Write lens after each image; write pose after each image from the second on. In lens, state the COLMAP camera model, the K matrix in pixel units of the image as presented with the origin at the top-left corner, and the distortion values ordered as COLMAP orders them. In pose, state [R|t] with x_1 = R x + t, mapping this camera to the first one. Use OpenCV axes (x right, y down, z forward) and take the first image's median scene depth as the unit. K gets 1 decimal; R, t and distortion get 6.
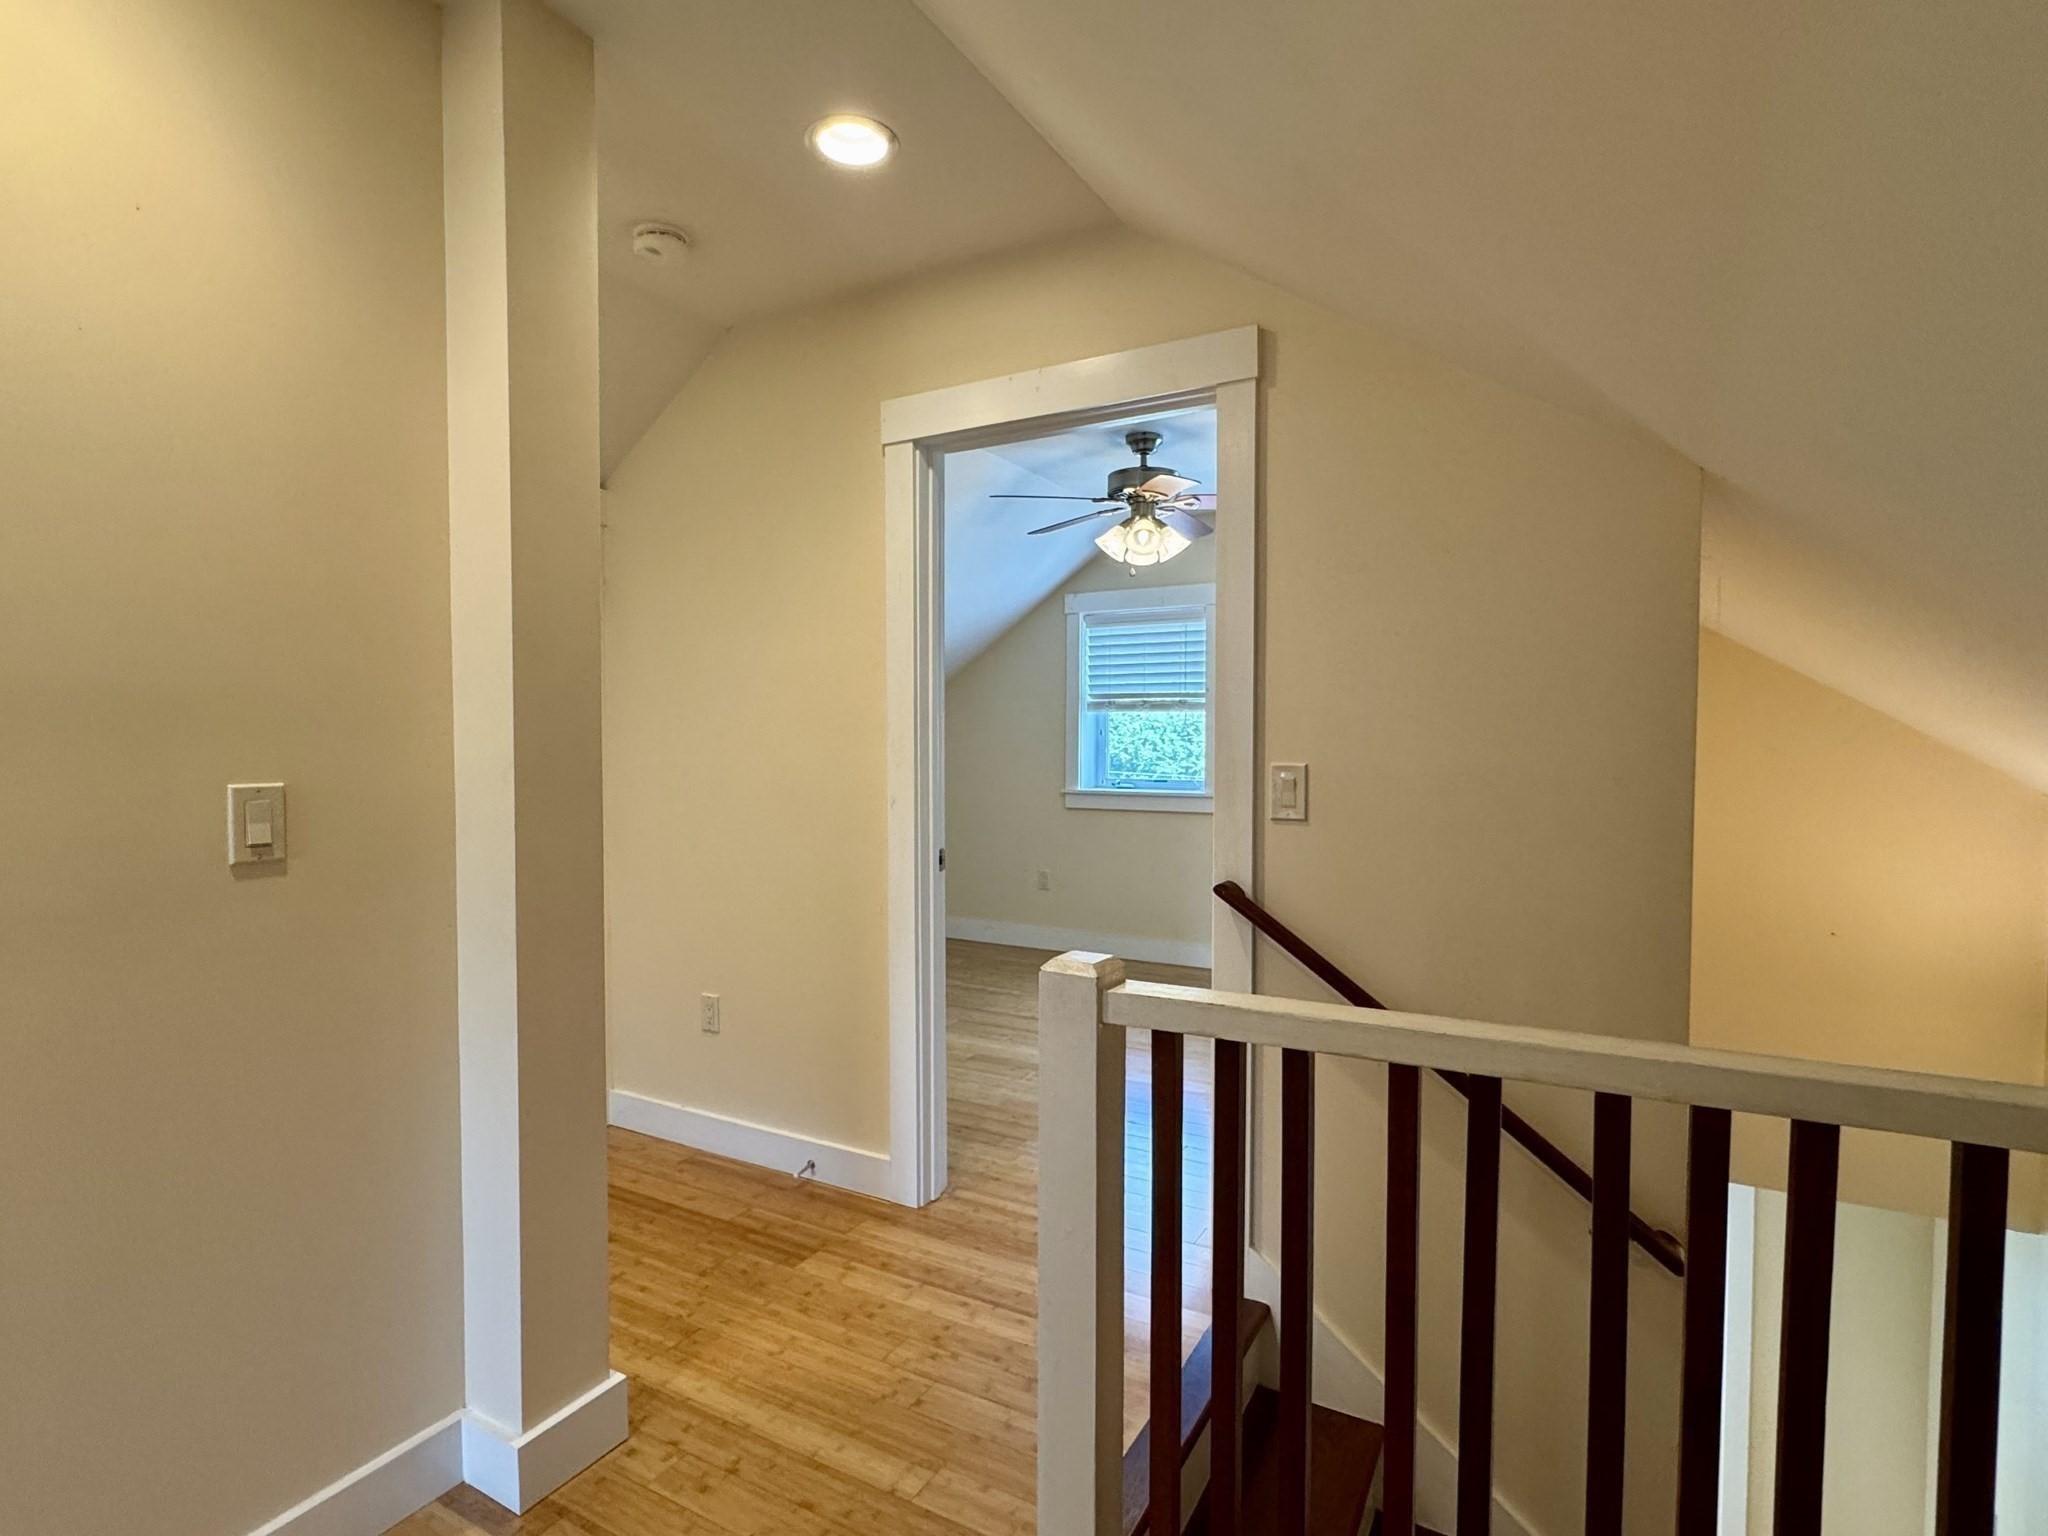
lens RADIAL K [[1012.1, 0, 1022.8], [0, 1012.1, 770.0], [0, 0, 1]] dist [-0.002551, 0.000480]
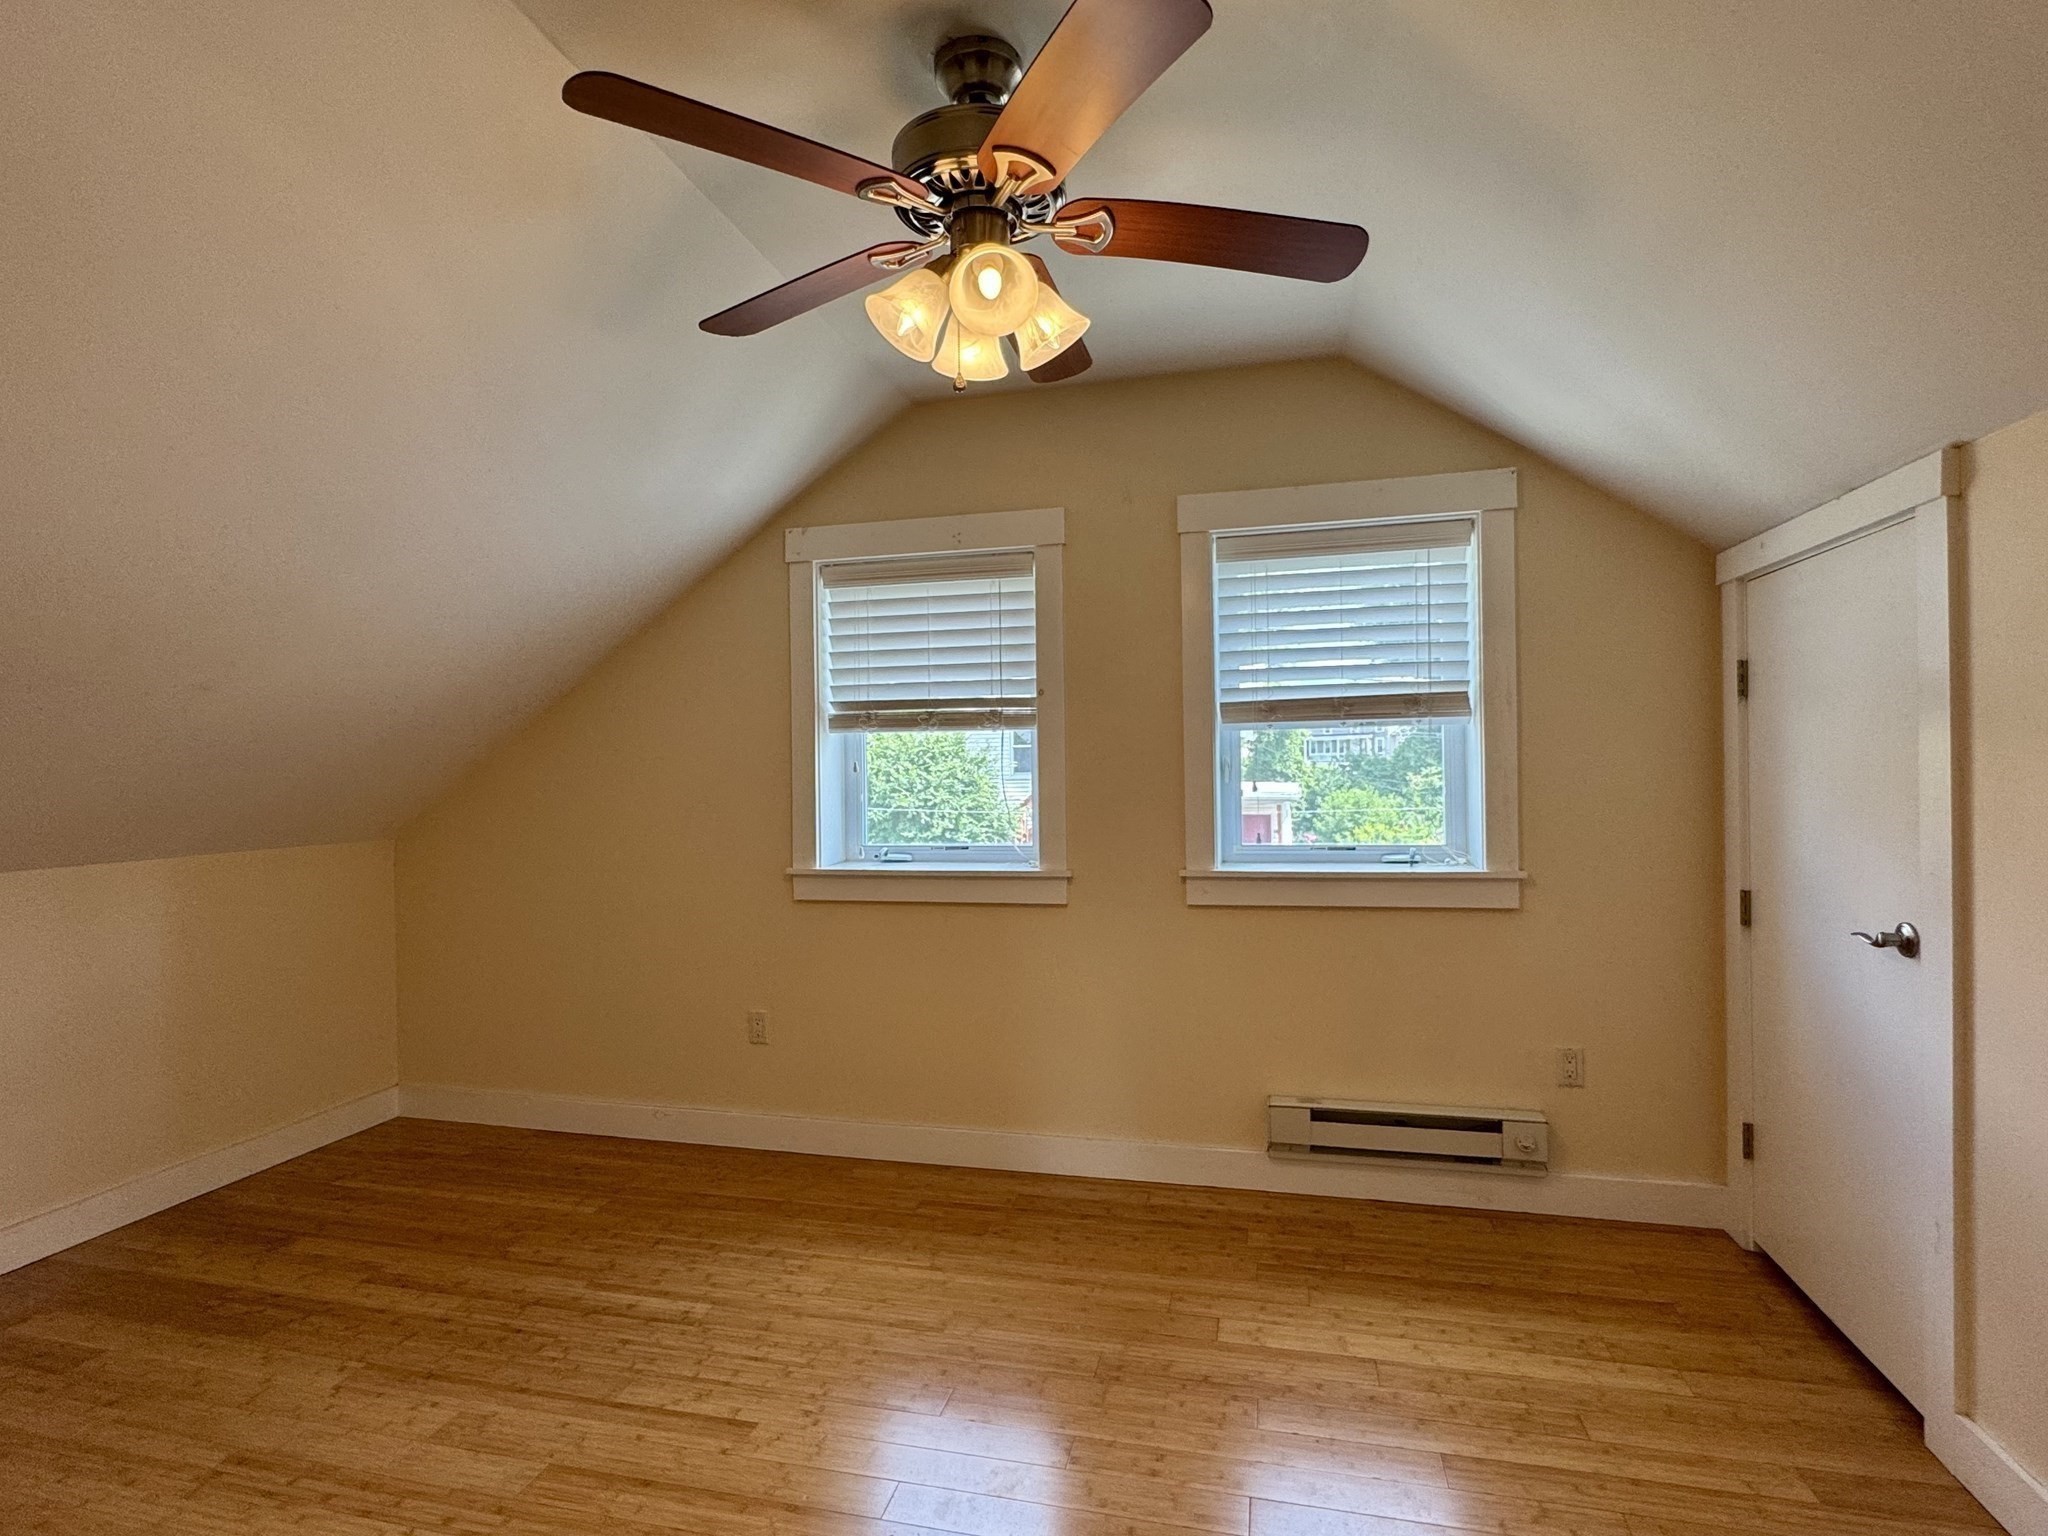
lens RADIAL K [[1012.1, 0, 1022.8], [0, 1012.1, 770.0], [0, 0, 1]] dist [-0.002551, 0.000480]
pose [[0.963260, -0.017697, 0.267987, 0.021775], [0.025216, 0.999378, -0.024640, -0.027811], [-0.267384, 0.030492, 0.963107, 0.605239]]
